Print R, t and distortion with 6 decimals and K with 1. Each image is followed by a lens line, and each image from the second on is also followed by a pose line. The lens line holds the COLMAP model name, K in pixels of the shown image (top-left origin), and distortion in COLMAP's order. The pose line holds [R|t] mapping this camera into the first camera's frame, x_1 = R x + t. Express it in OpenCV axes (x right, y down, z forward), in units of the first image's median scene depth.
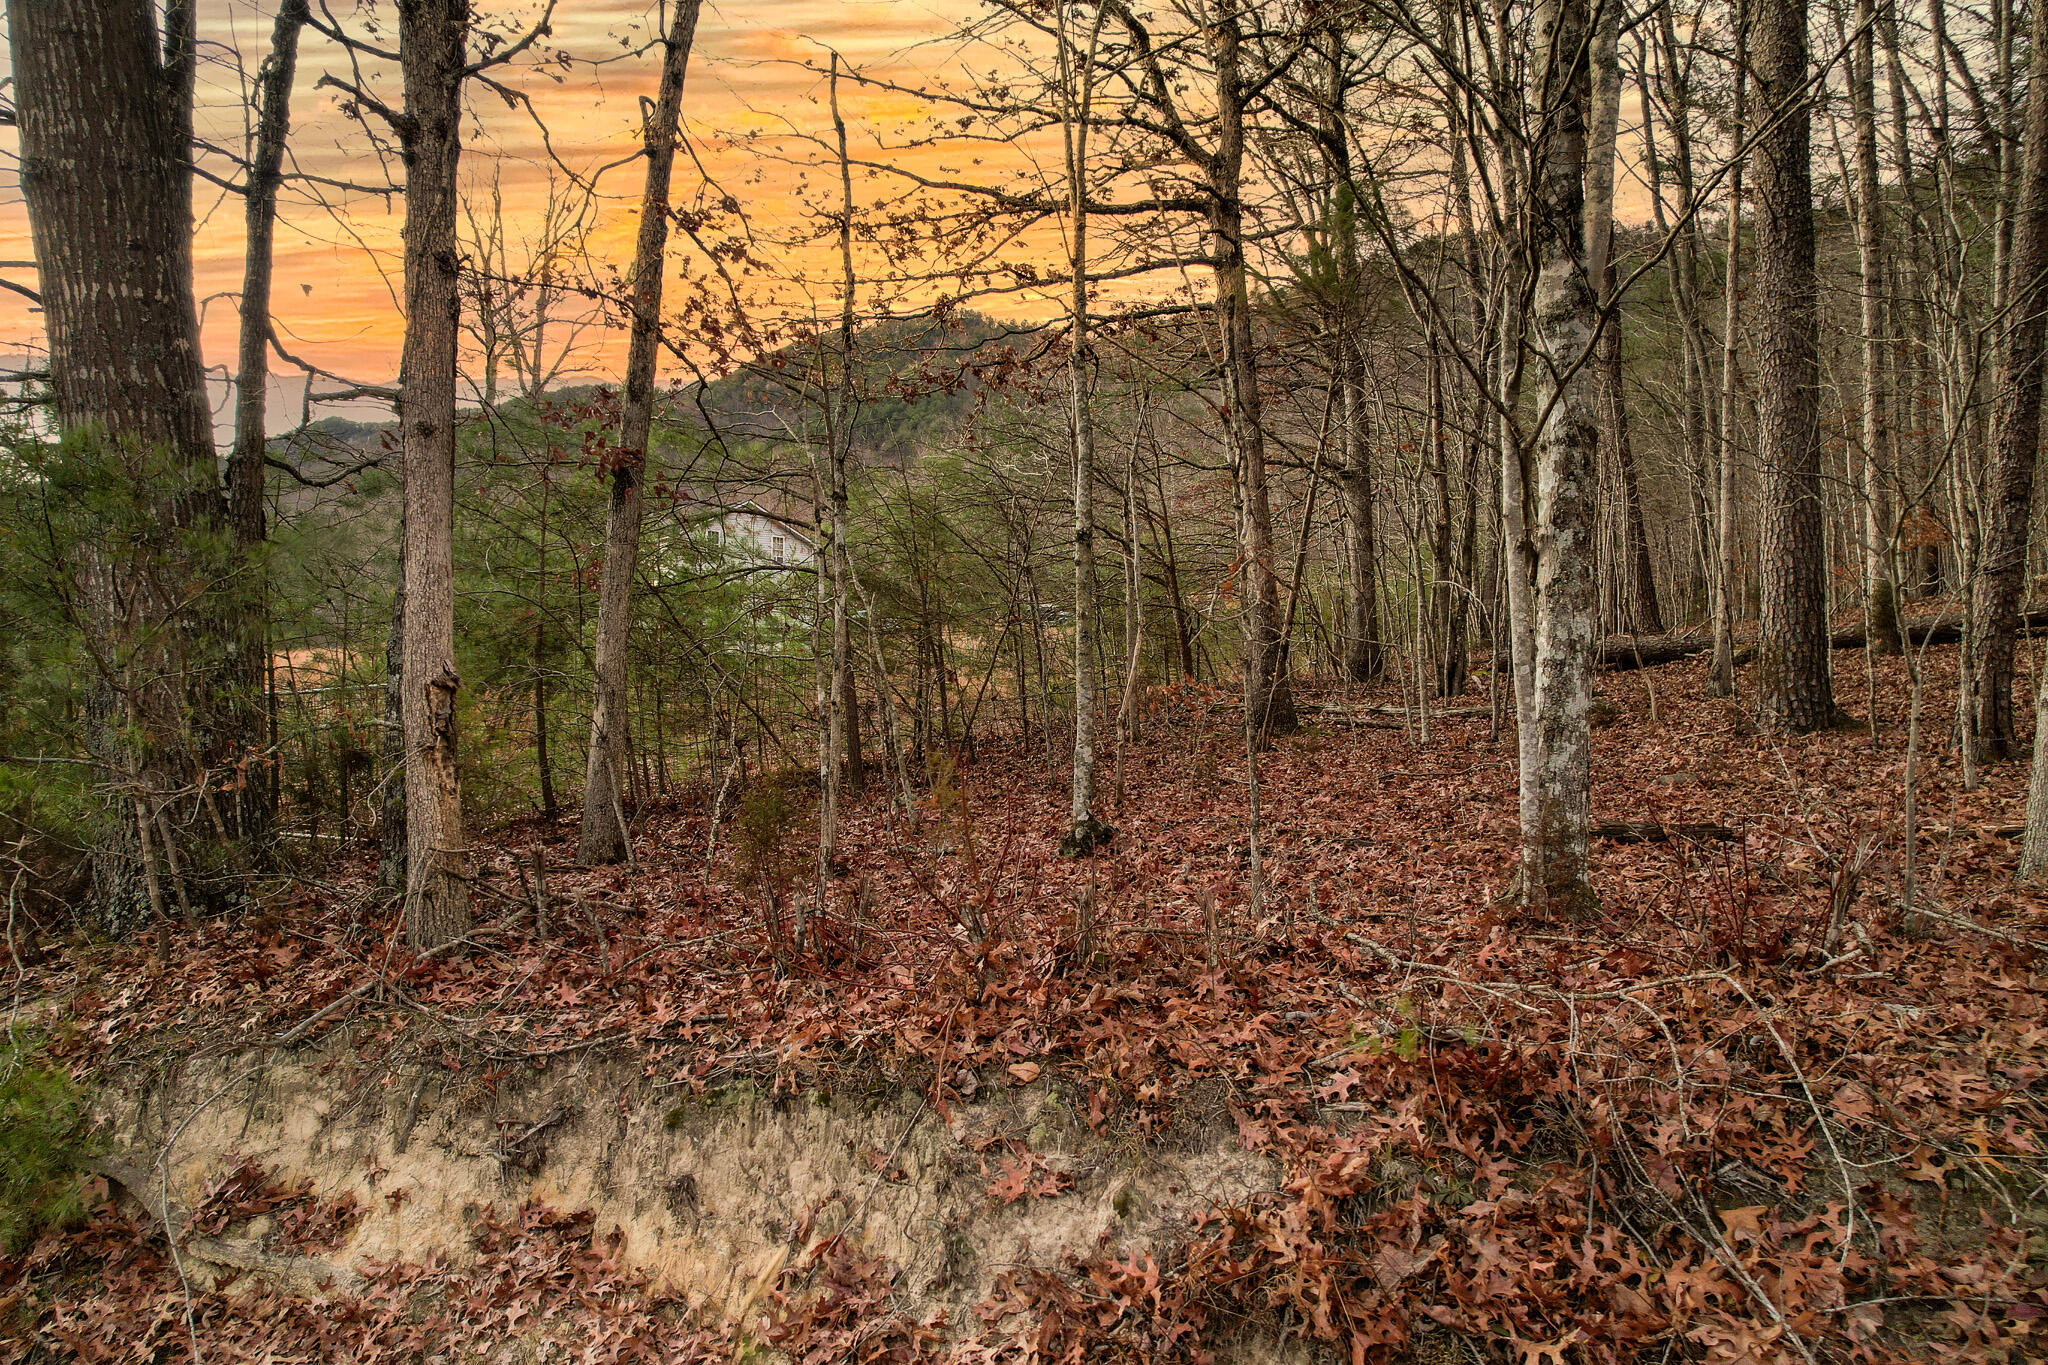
lens RADIAL K [[1320.2, 0, 1024.0], [0, 1320.2, 682.5], [0, 0, 1]] dist [-0.076097, 0.070988]
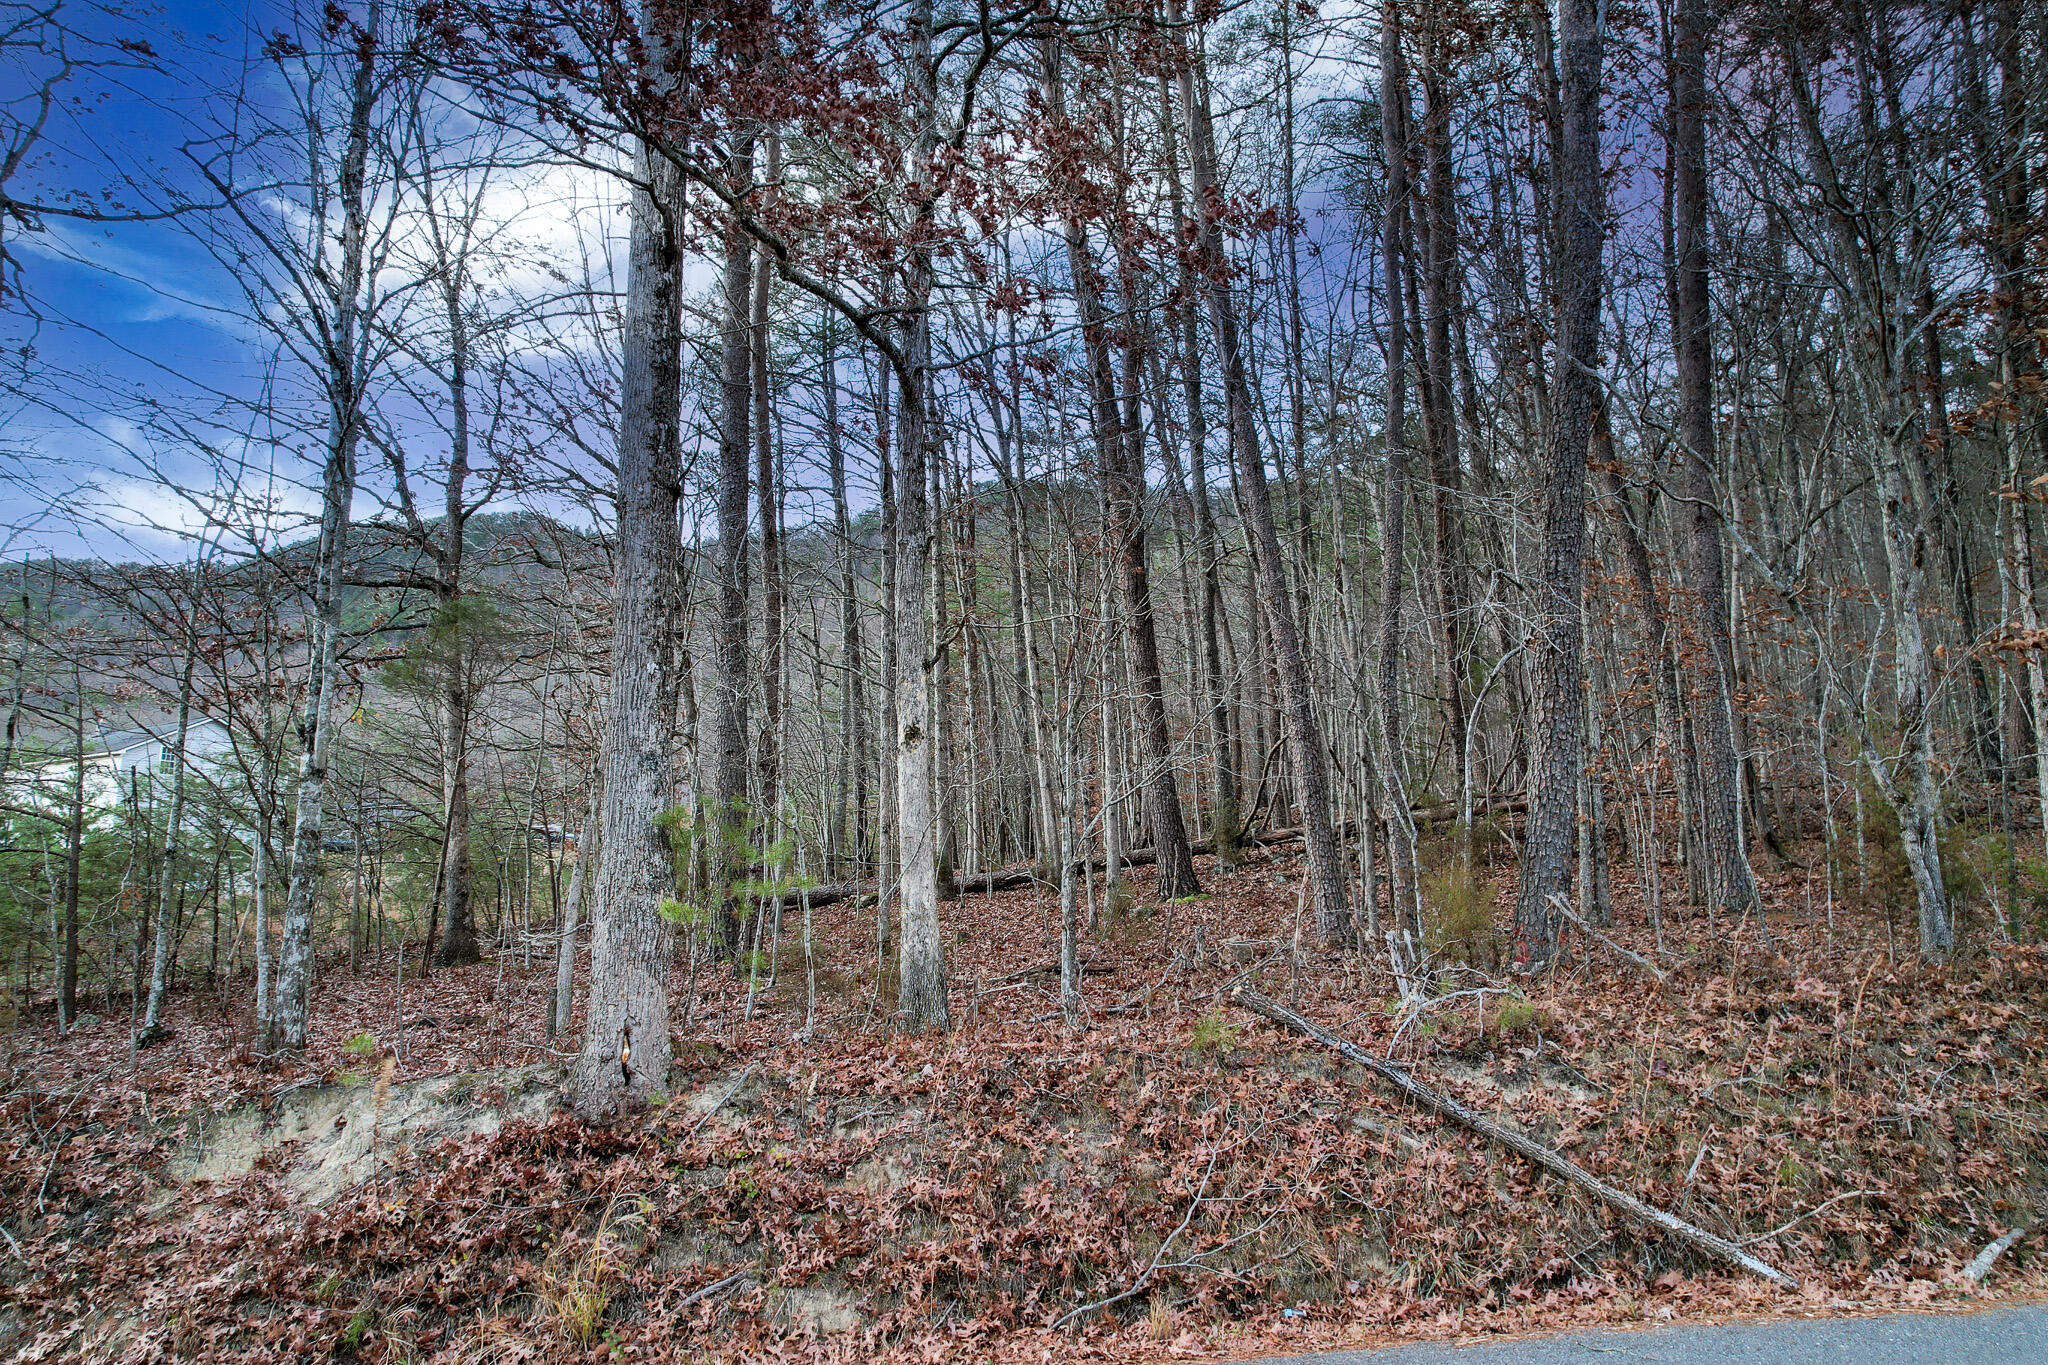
lens RADIAL K [[1320.2, 0, 1024.0], [0, 1320.2, 682.5], [0, 0, 1]] dist [-0.076097, 0.070988]
pose [[0.948199, 0.042968, 0.314759, 1.177123], [0.009158, 0.986702, -0.162282, -0.101662], [-0.317546, 0.156758, 0.935196, -1.980252]]
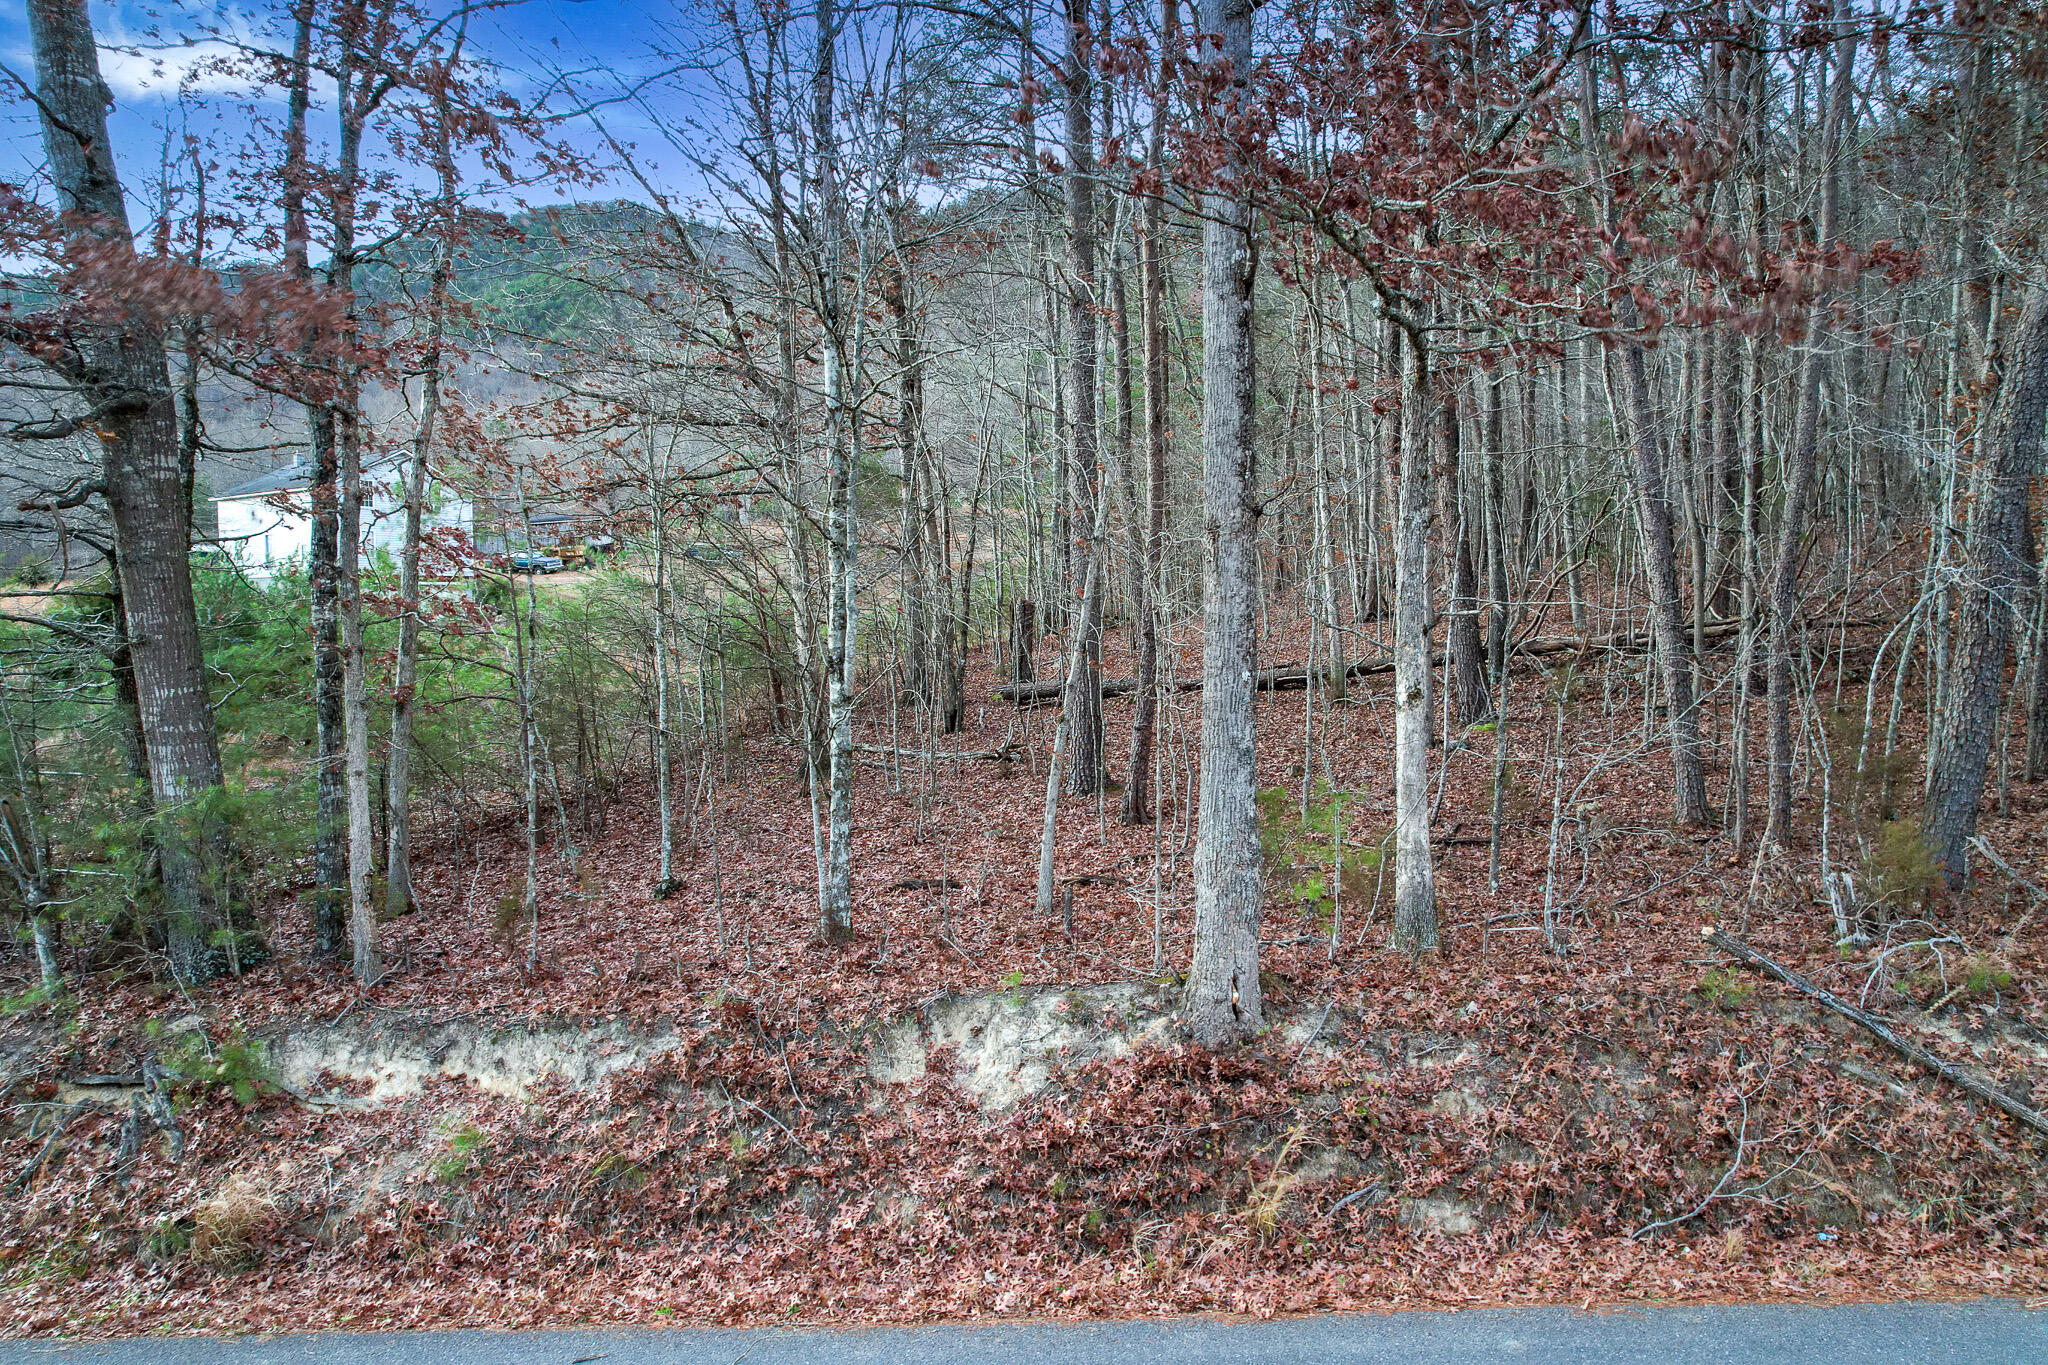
lens RADIAL K [[1320.2, 0, 1024.0], [0, 1320.2, 682.5], [0, 0, 1]] dist [-0.076097, 0.070988]
pose [[0.970724, -0.018661, 0.239470, 0.210752], [0.001981, 0.997566, 0.069703, -0.678518], [-0.240187, -0.067188, 0.968399, -2.089812]]
